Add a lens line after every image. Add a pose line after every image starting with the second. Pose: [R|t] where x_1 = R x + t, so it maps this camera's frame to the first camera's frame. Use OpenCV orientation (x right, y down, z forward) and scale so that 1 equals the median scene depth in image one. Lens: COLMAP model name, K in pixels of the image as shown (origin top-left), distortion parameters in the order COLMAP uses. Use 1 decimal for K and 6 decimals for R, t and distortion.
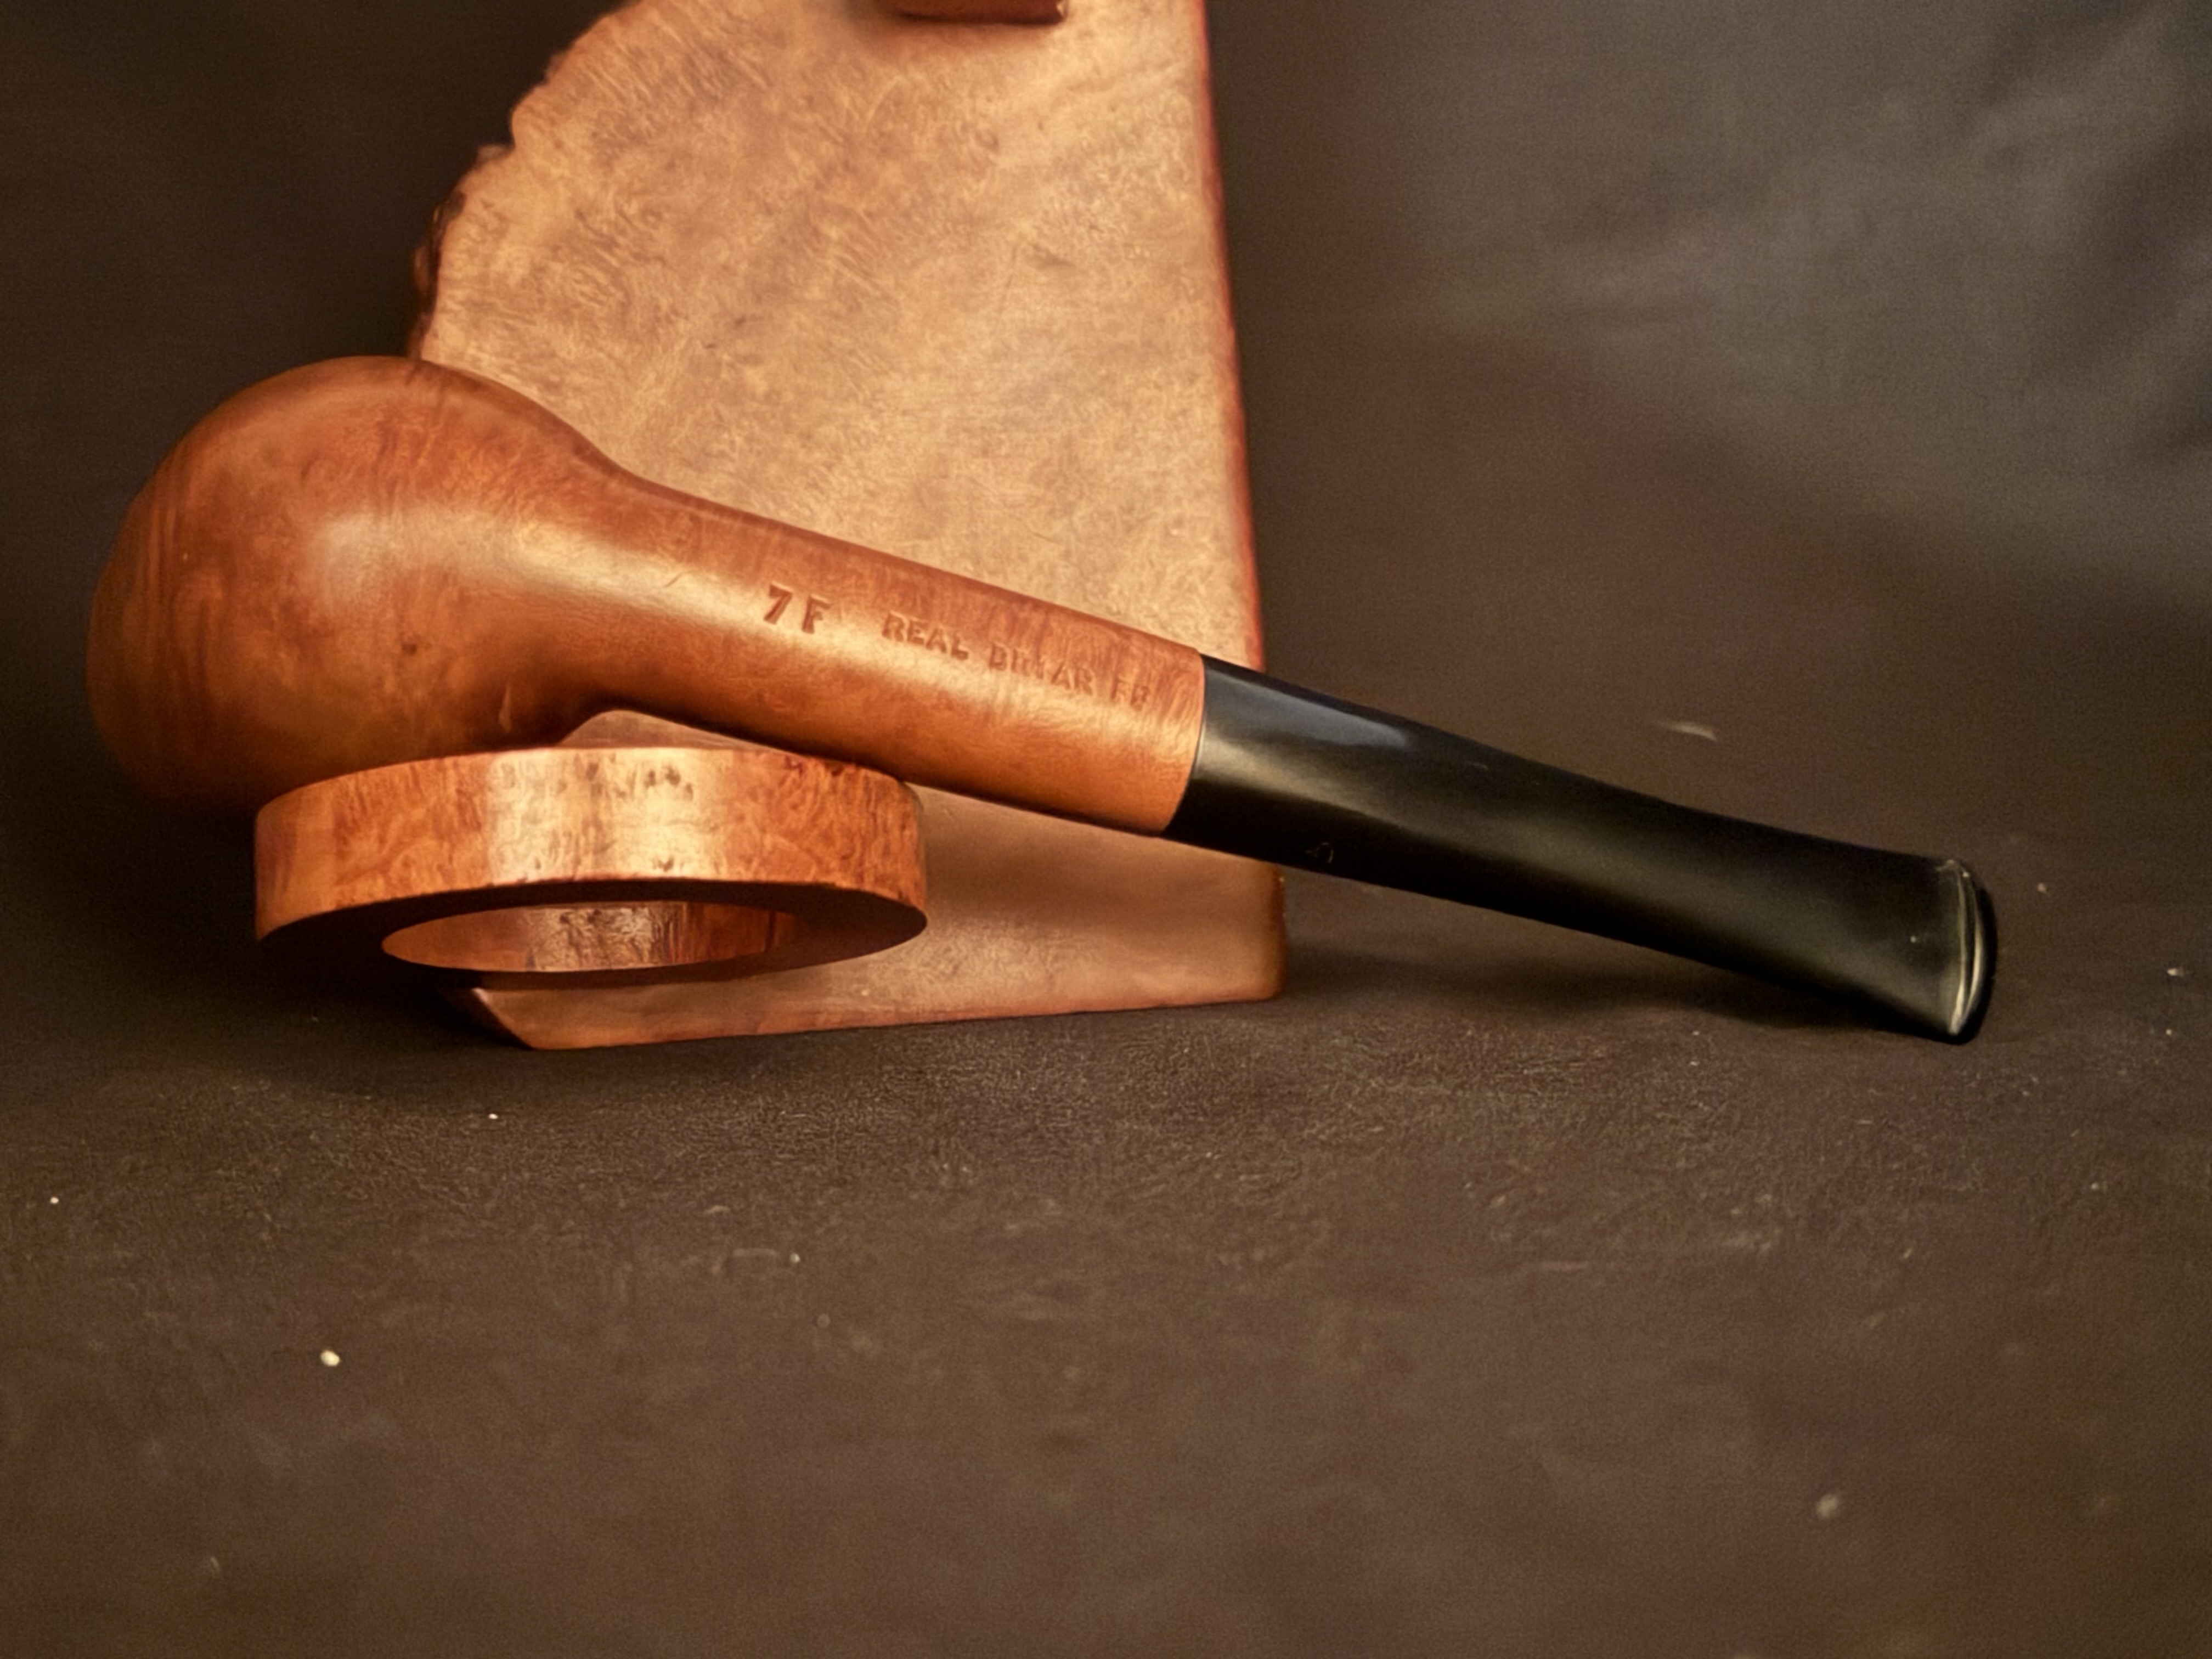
lens RADIAL K [[3446.5, 0, 1106.0], [0, 3446.5, 829.5], [0, 0, 1]] dist [0.126925, 0.020347]
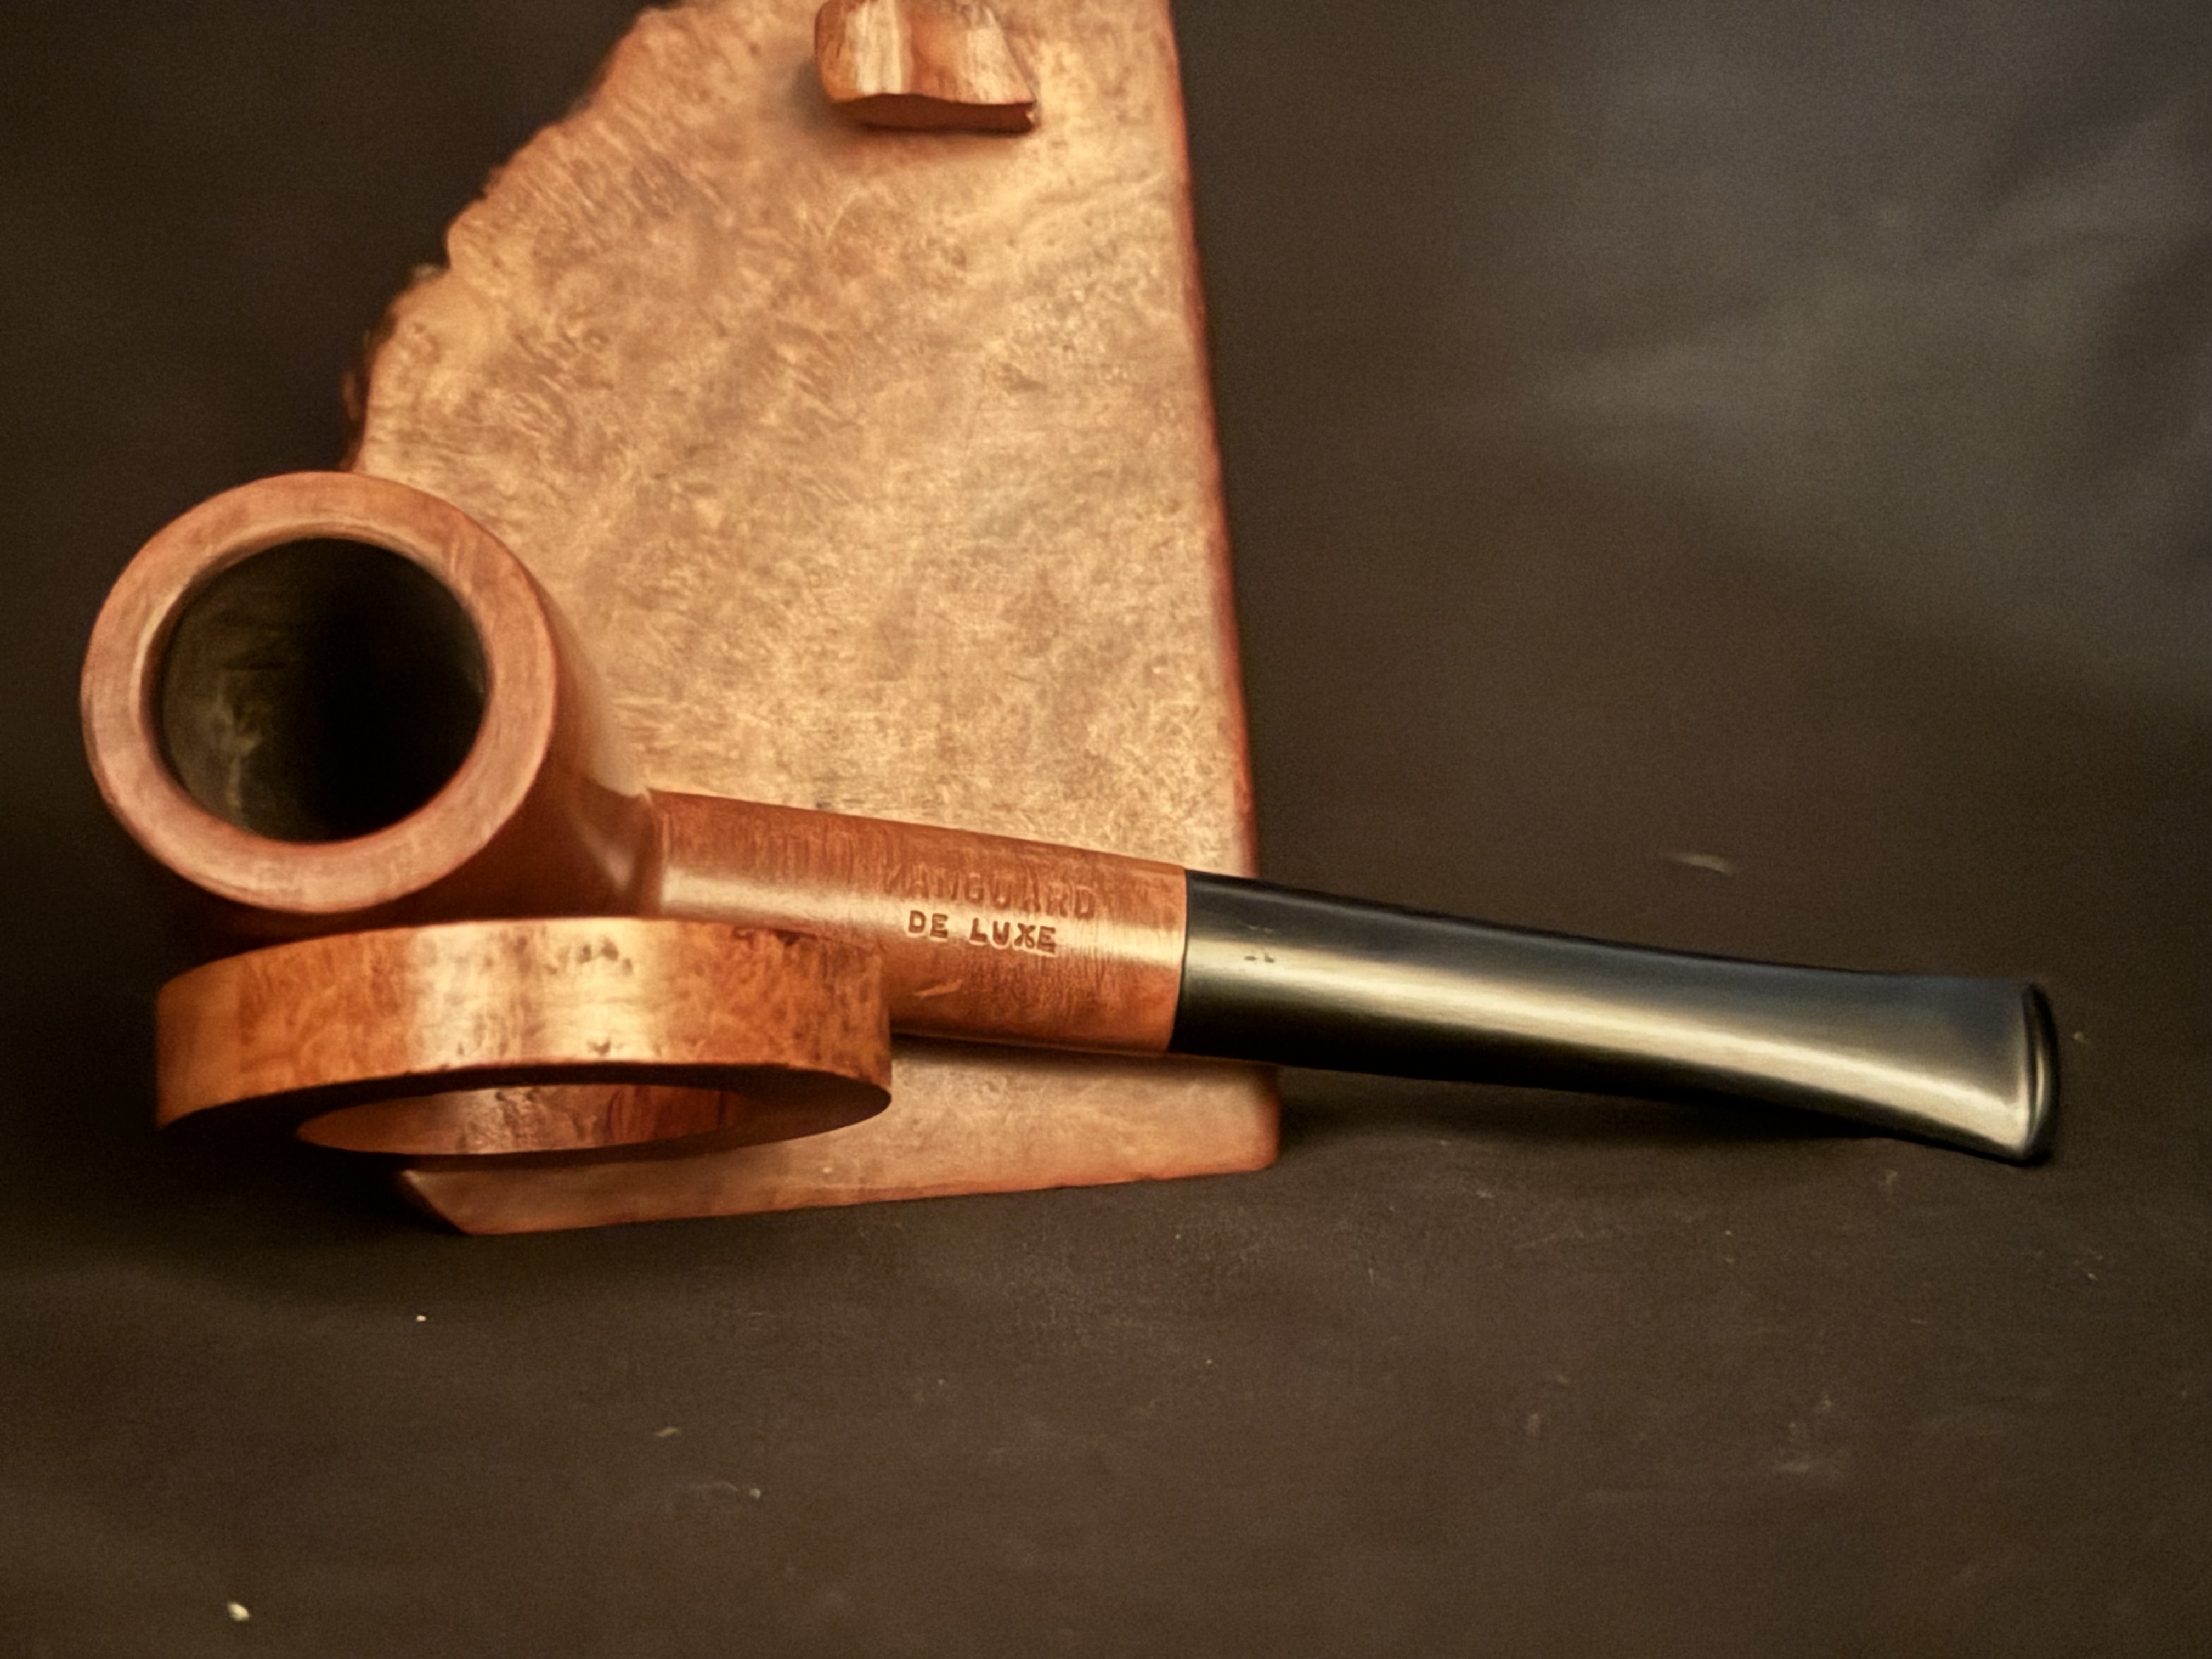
lens RADIAL K [[3446.5, 0, 1106.0], [0, 3446.5, 829.5], [0, 0, 1]] dist [0.126925, 0.020347]
pose [[0.999969, -0.006997, 0.003714, 0.002258], [0.007104, 0.999532, -0.029746, -0.015540], [-0.003505, 0.029771, 0.999551, 0.067836]]
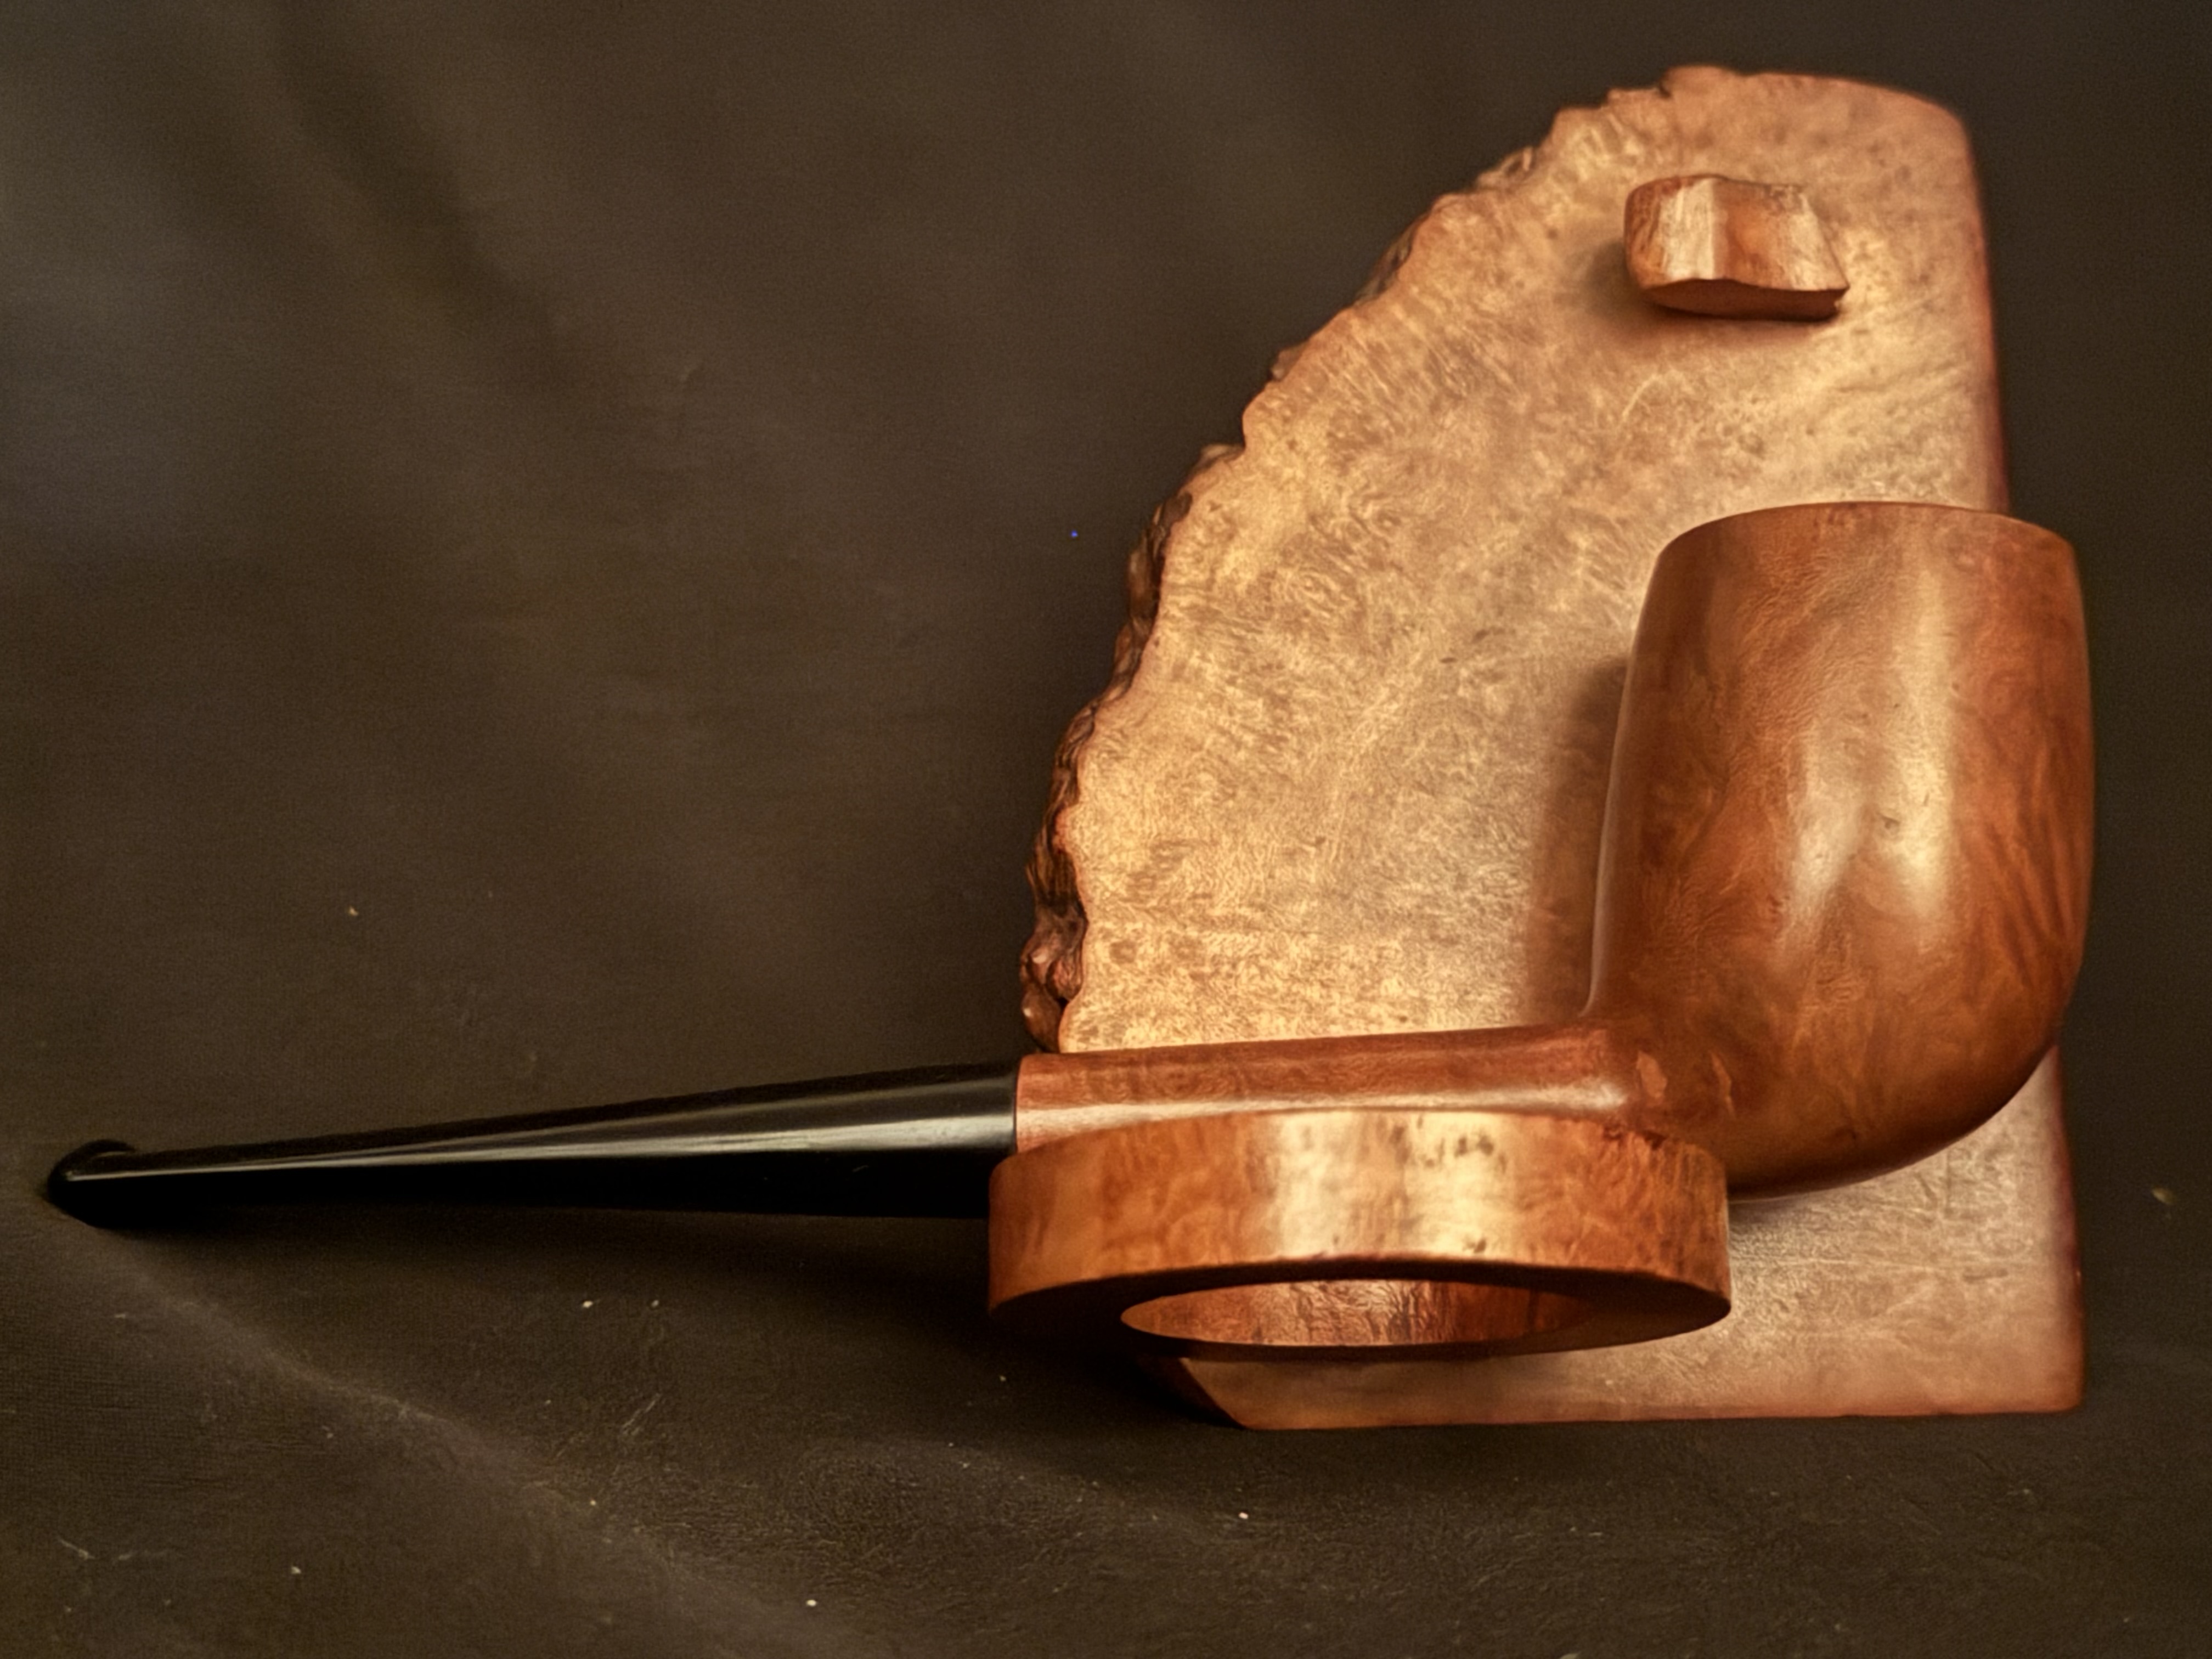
lens RADIAL K [[3446.5, 0, 1106.0], [0, 3446.5, 829.5], [0, 0, 1]] dist [0.126925, 0.020347]
pose [[0.993724, 0.030042, -0.107746, -0.104414], [-0.039223, 0.995682, -0.084132, -0.014123], [0.104754, 0.087831, 0.990612, 0.085223]]
